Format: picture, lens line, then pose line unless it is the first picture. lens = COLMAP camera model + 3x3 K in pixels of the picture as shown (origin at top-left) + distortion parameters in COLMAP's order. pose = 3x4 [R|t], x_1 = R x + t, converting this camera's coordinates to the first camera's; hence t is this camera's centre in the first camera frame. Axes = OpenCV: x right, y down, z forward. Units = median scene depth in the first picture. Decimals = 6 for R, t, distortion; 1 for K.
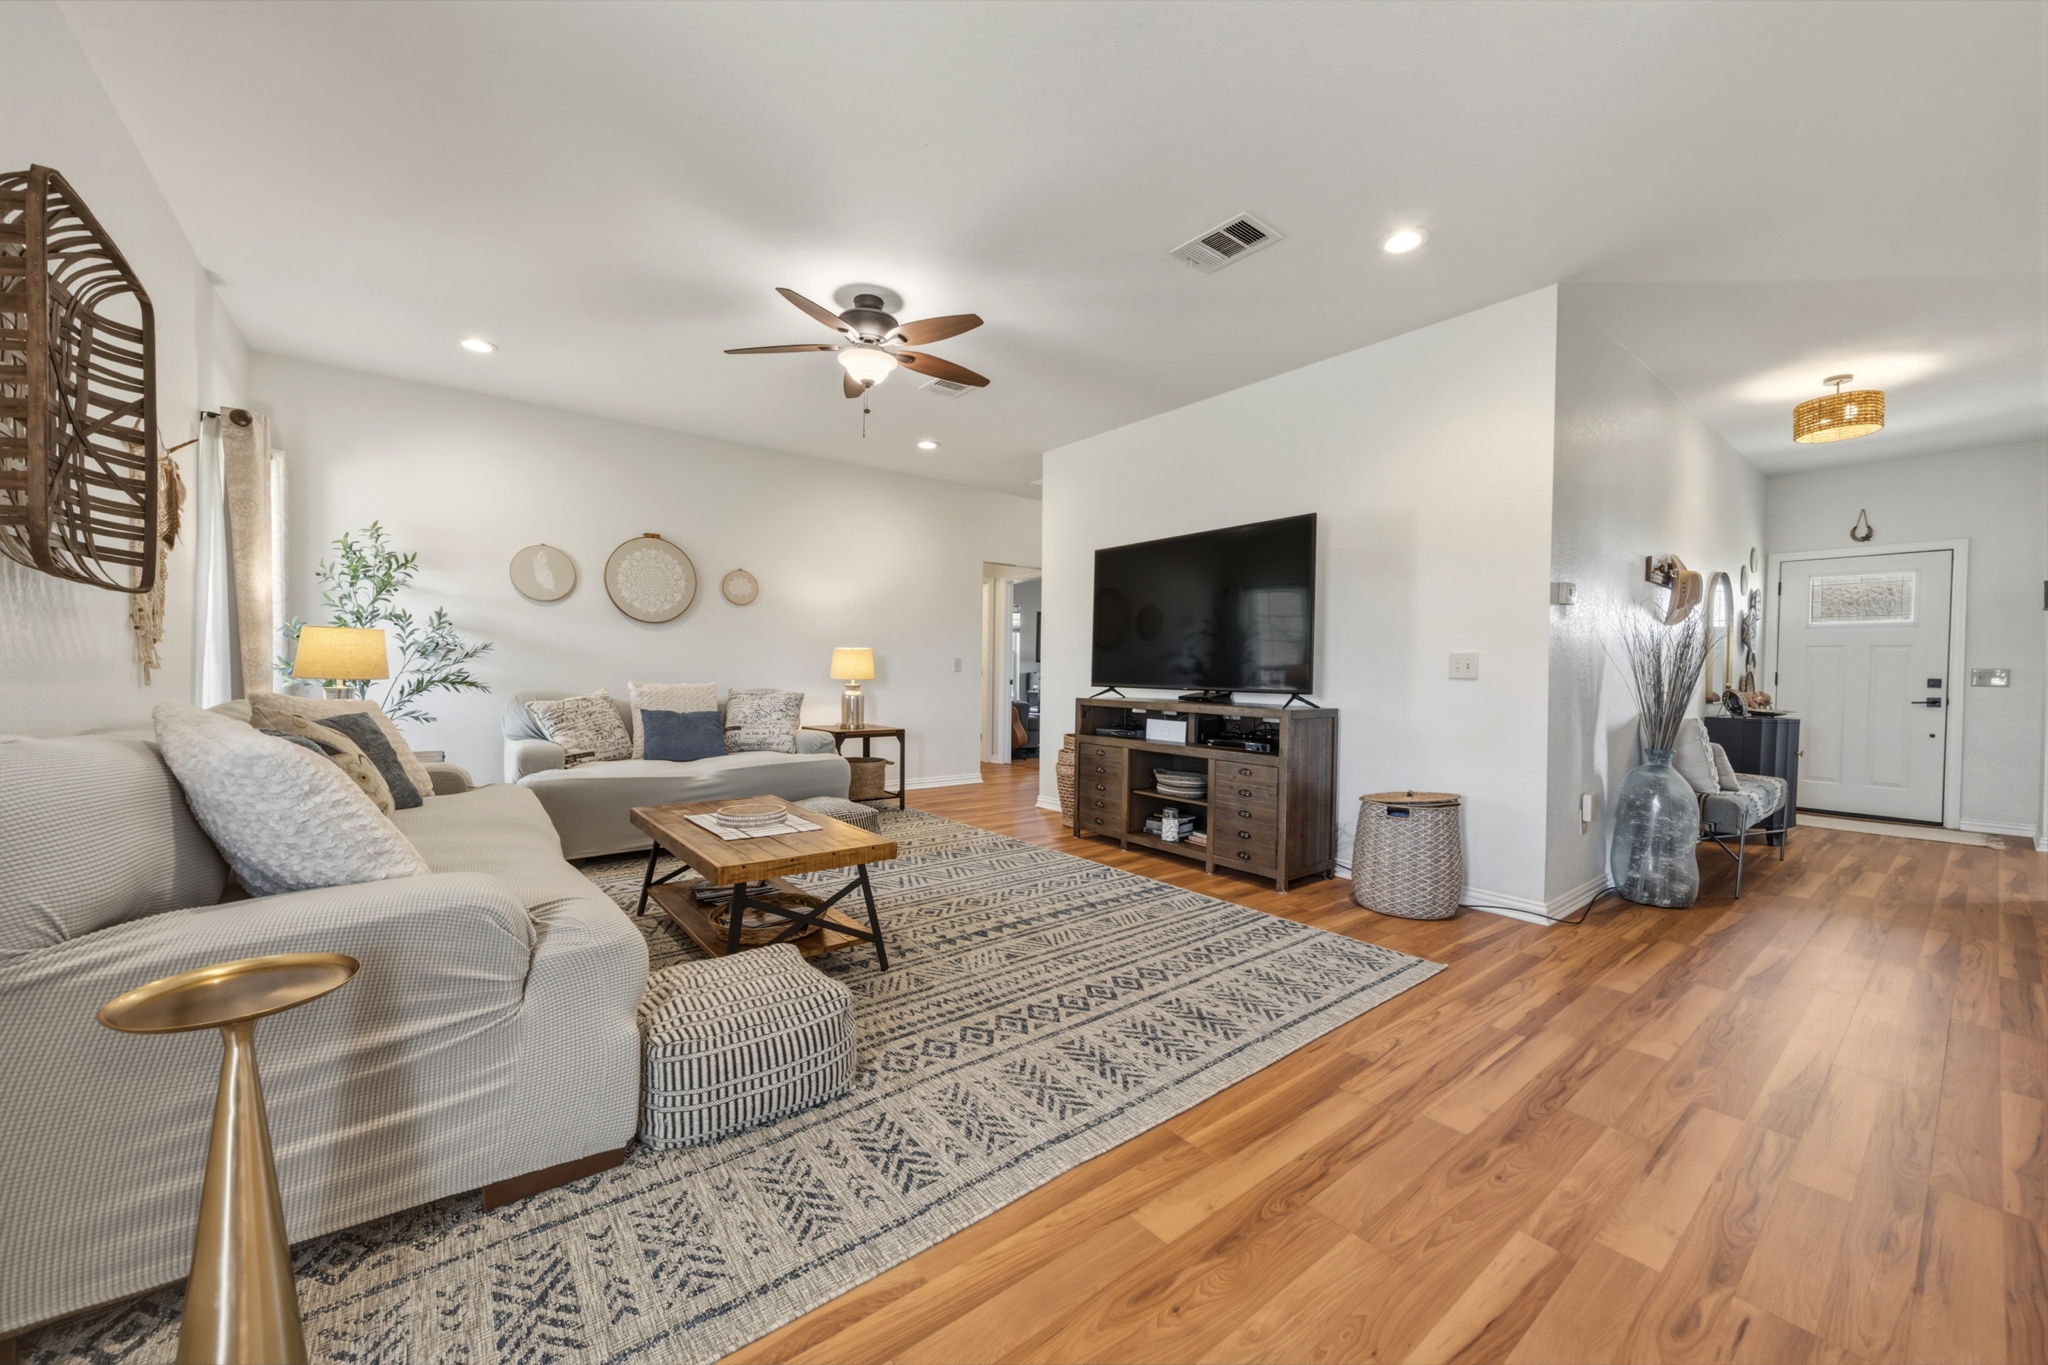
lens RADIAL K [[766.6, 0, 1025.6], [0, 766.6, 678.3], [0, 0, 1]] dist [-0.002376, 0.000101]
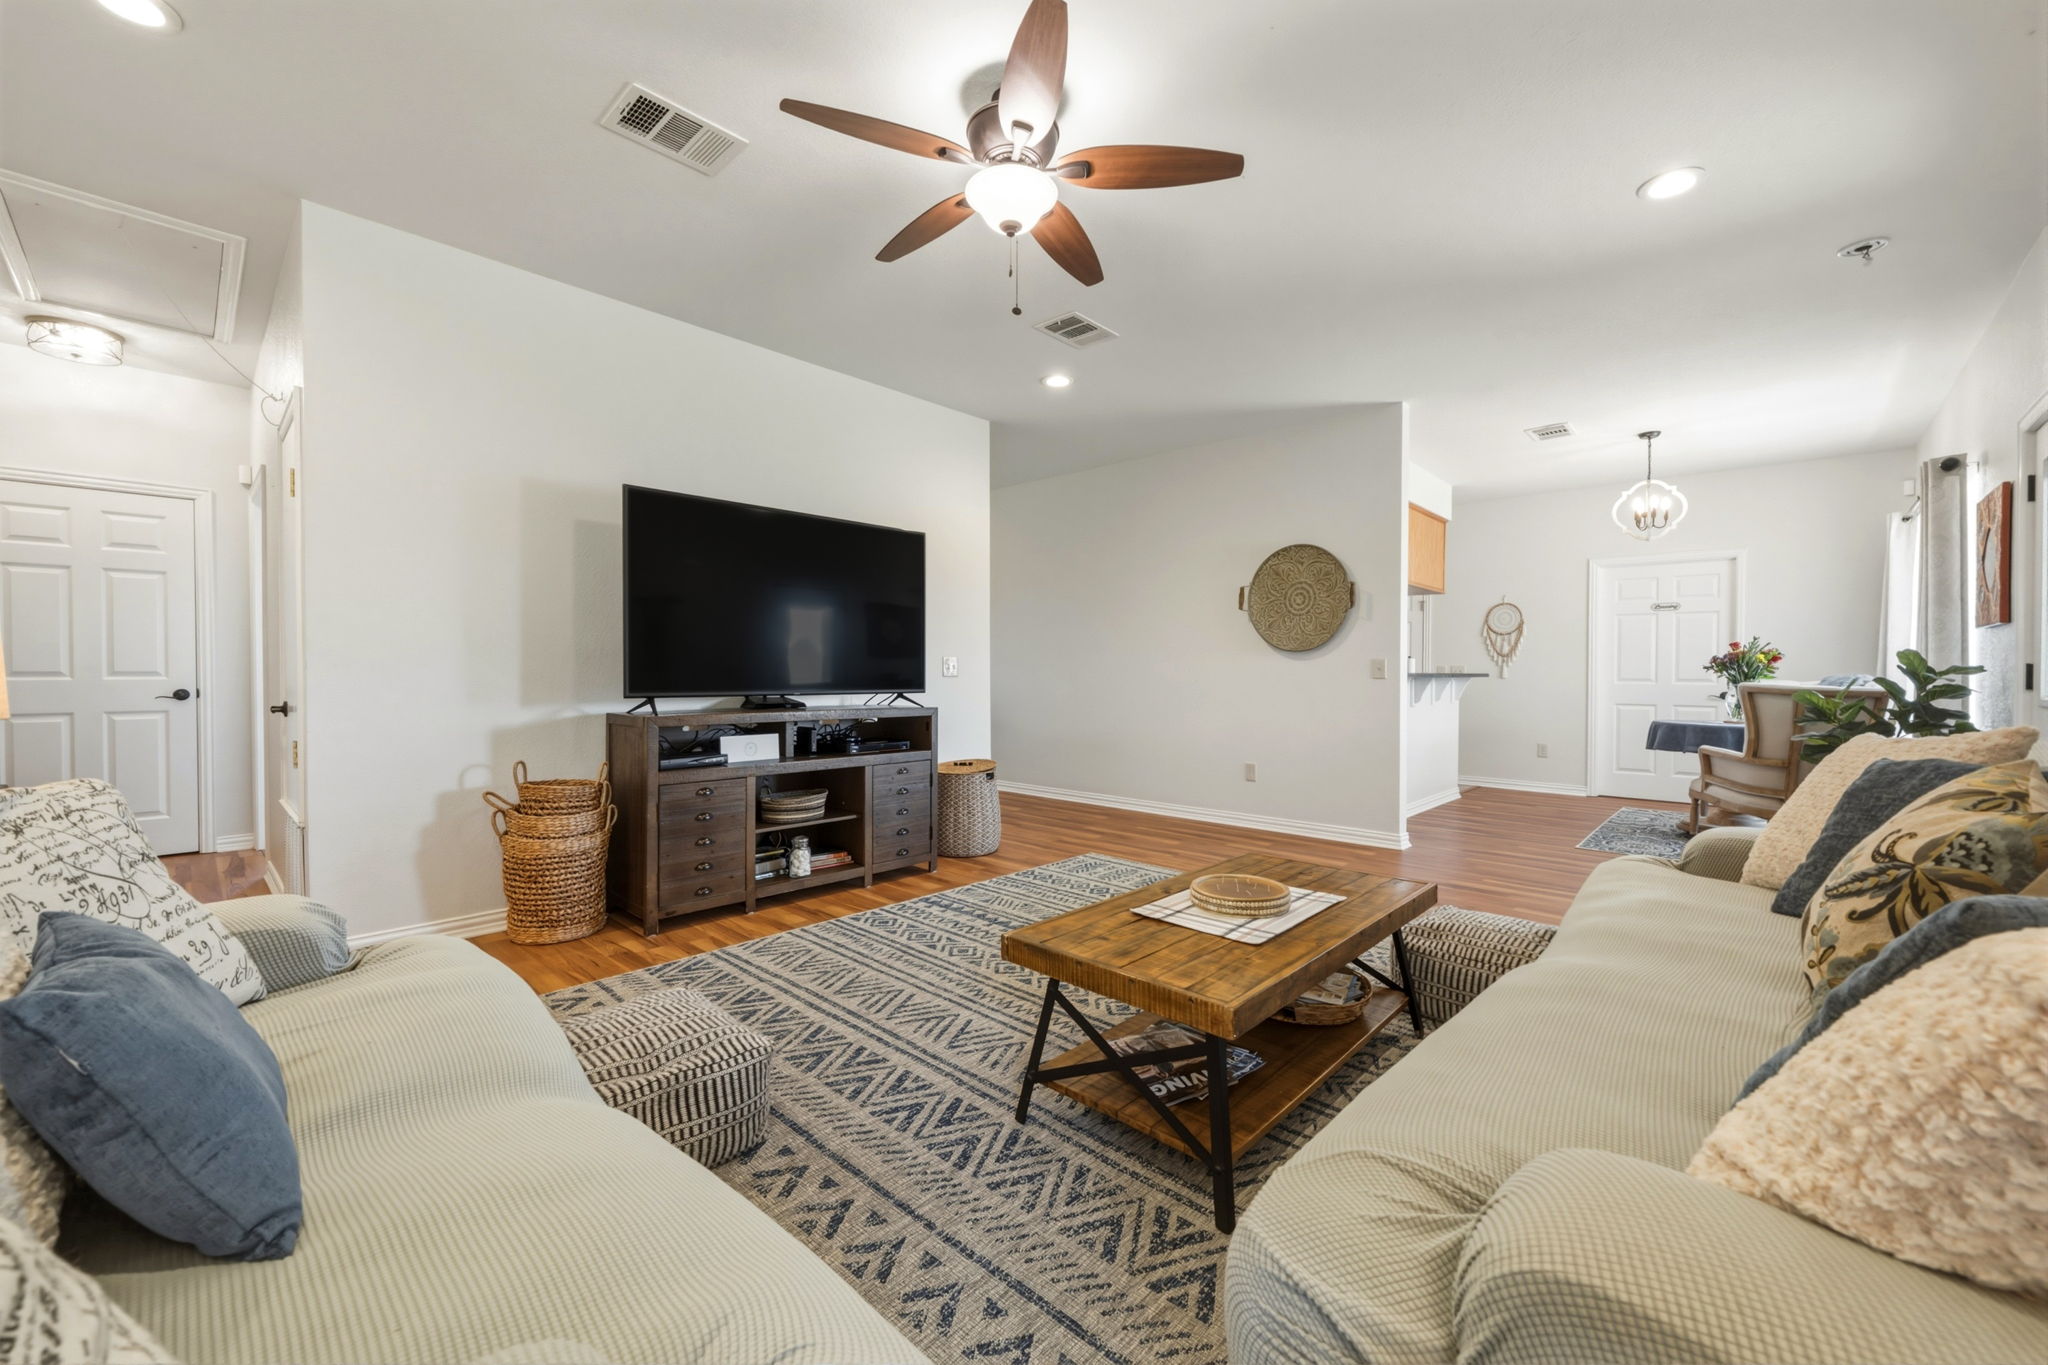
lens RADIAL K [[788.1, 0, 1028.7], [0, 788.1, 679.6], [0, 0, 1]] dist [-0.000588, 0.000197]
pose [[-0.144791, -0.022076, 0.989216, -1.022240], [0.003042, 0.999736, 0.022756, -0.031619], [-0.989458, 0.006304, -0.144686, 1.287559]]
